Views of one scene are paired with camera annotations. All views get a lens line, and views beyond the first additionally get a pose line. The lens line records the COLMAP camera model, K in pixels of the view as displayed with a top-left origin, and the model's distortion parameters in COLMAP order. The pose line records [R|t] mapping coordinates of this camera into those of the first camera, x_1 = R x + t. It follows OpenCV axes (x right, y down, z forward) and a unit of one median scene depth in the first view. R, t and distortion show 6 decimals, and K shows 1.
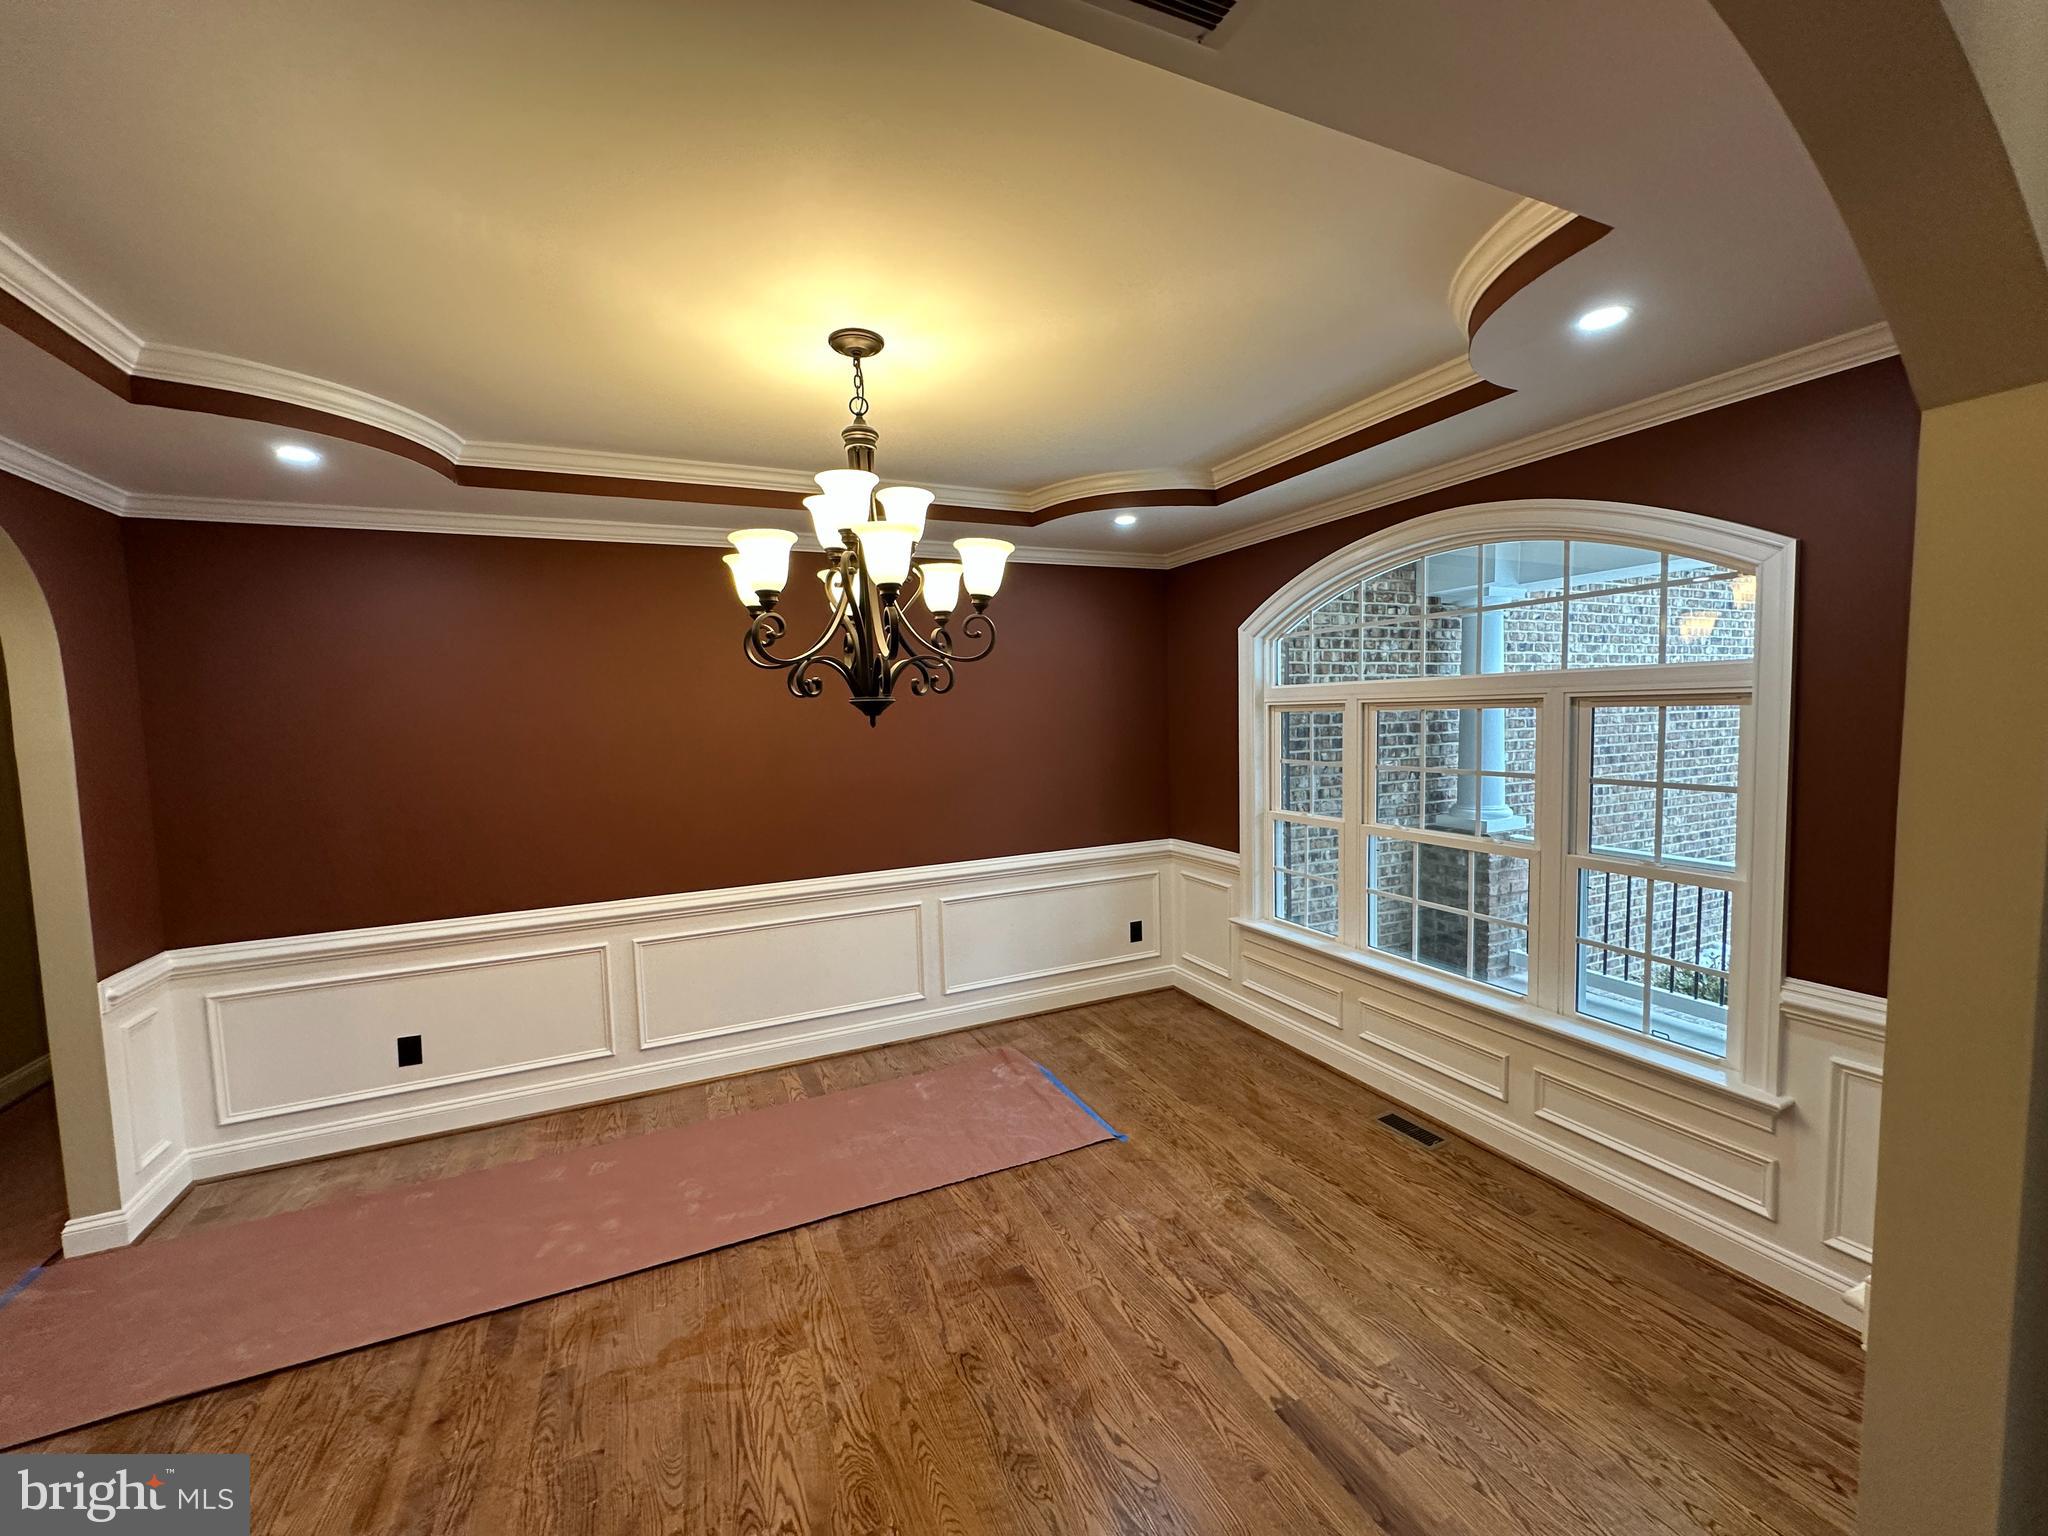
lens RADIAL K [[813.5, 0, 1022.2], [0, 813.5, 768.6], [0, 0, 1]] dist [-0.001122, -0.000096]
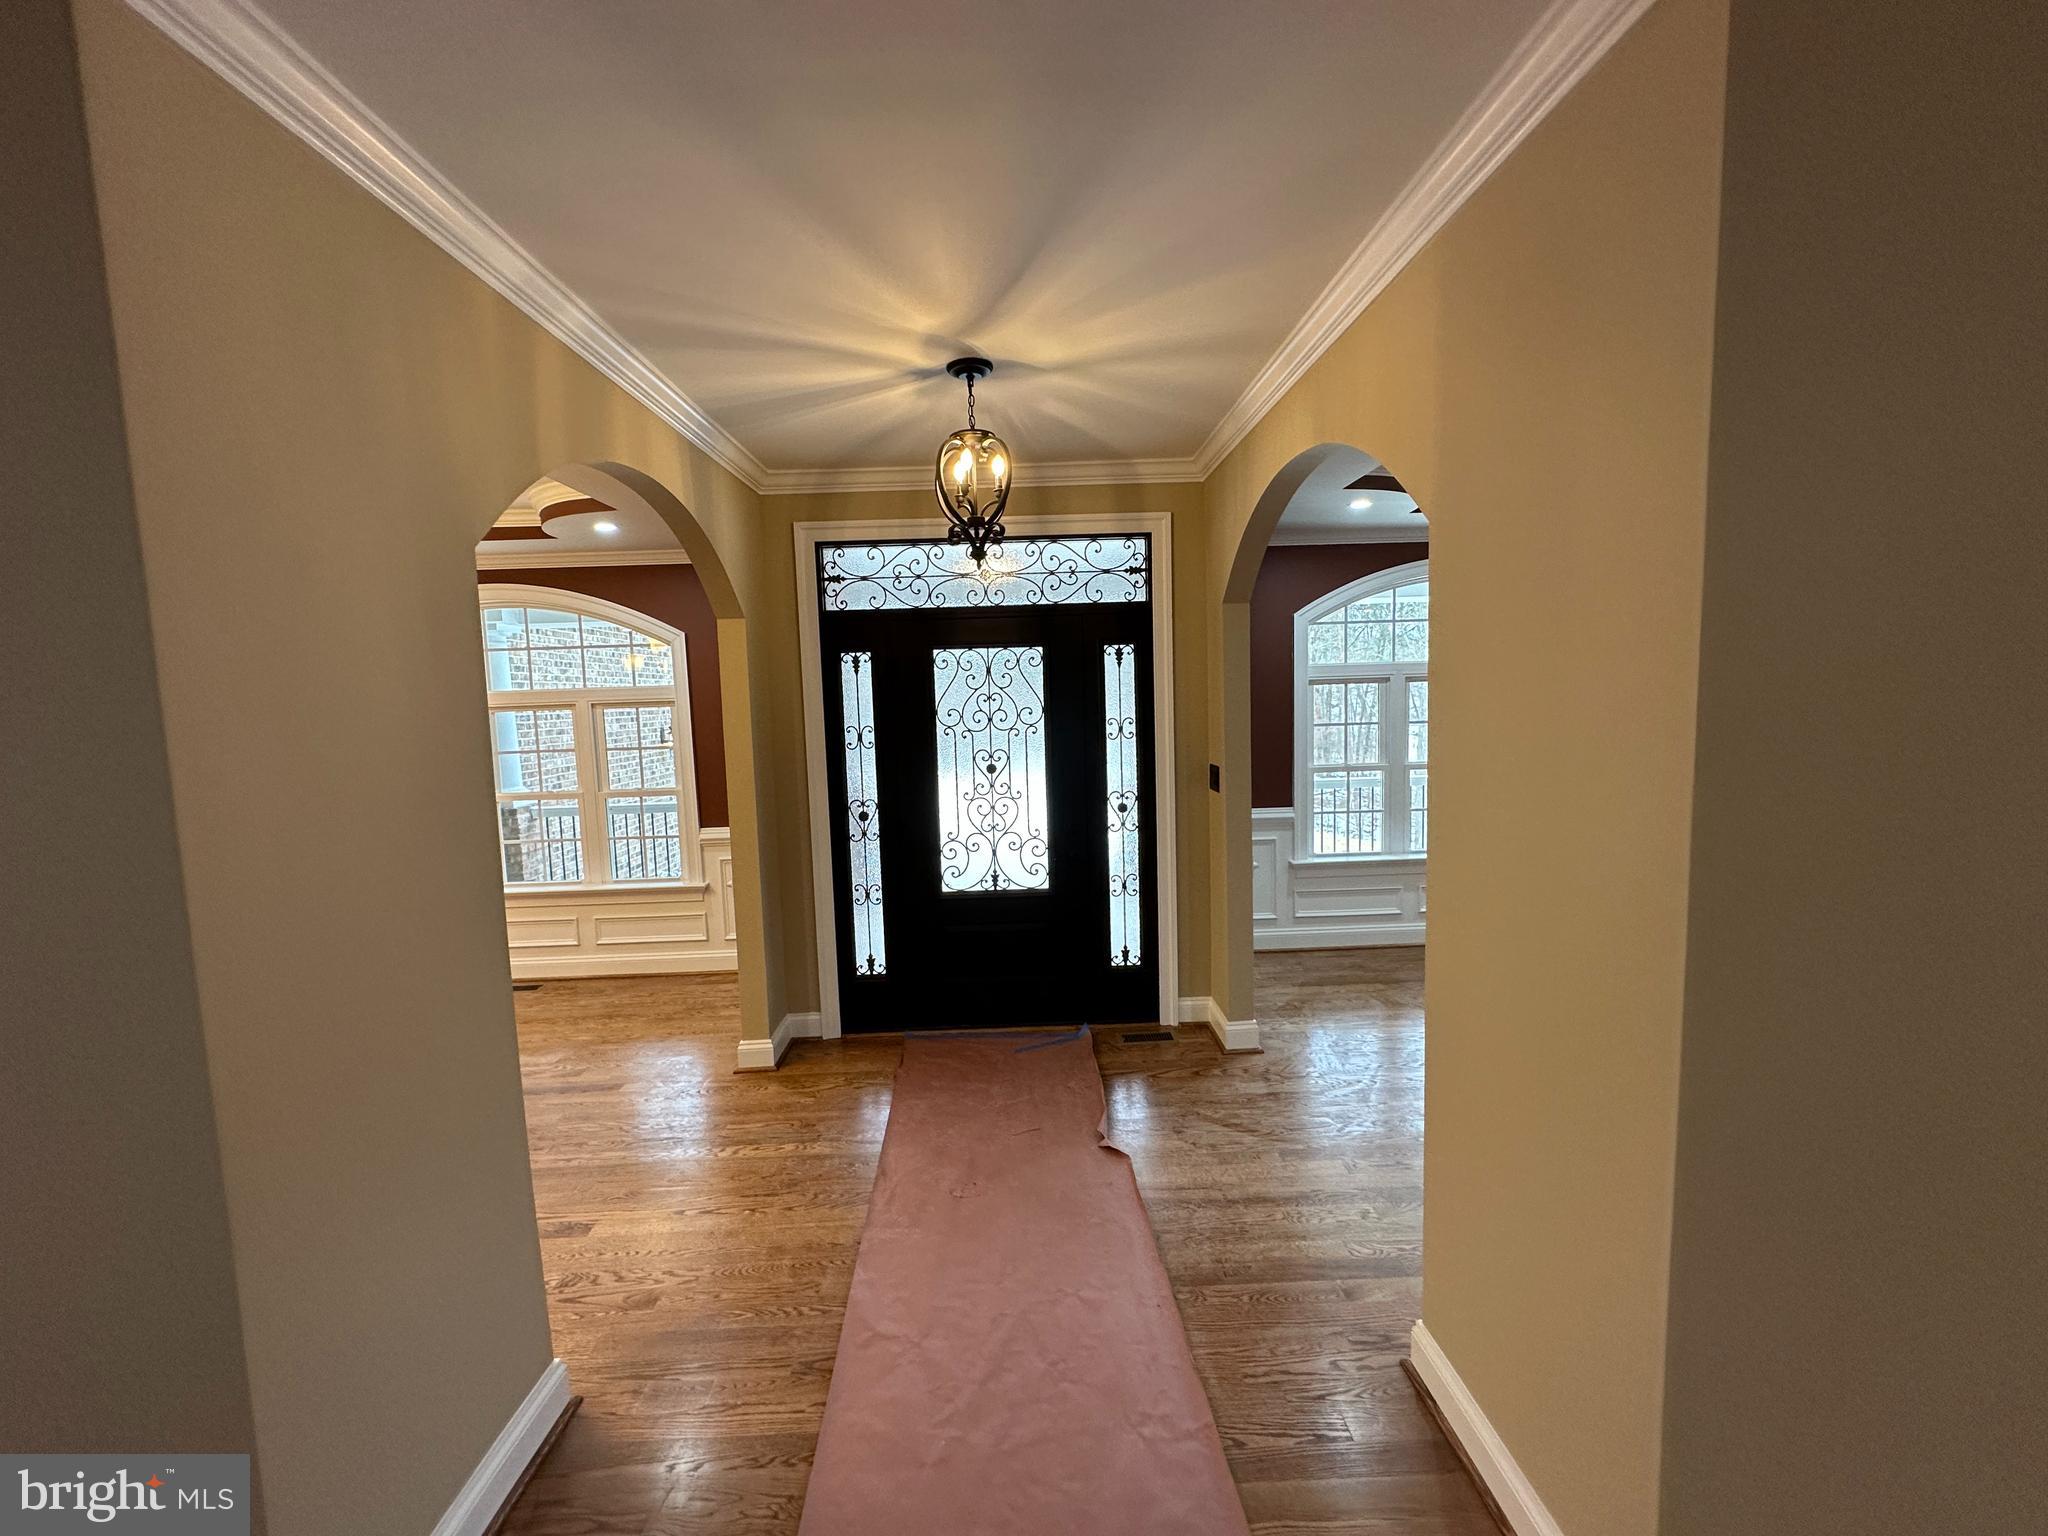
lens RADIAL K [[813.5, 0, 1017.9], [0, 813.5, 767.6], [0, 0, 1]] dist [-0.001122, -0.000096]
pose [[0.403395, -0.071100, 0.912259, -0.599209], [0.089004, 0.995298, 0.038215, 0.069747], [-0.910687, 0.065779, 0.407827, -0.585483]]
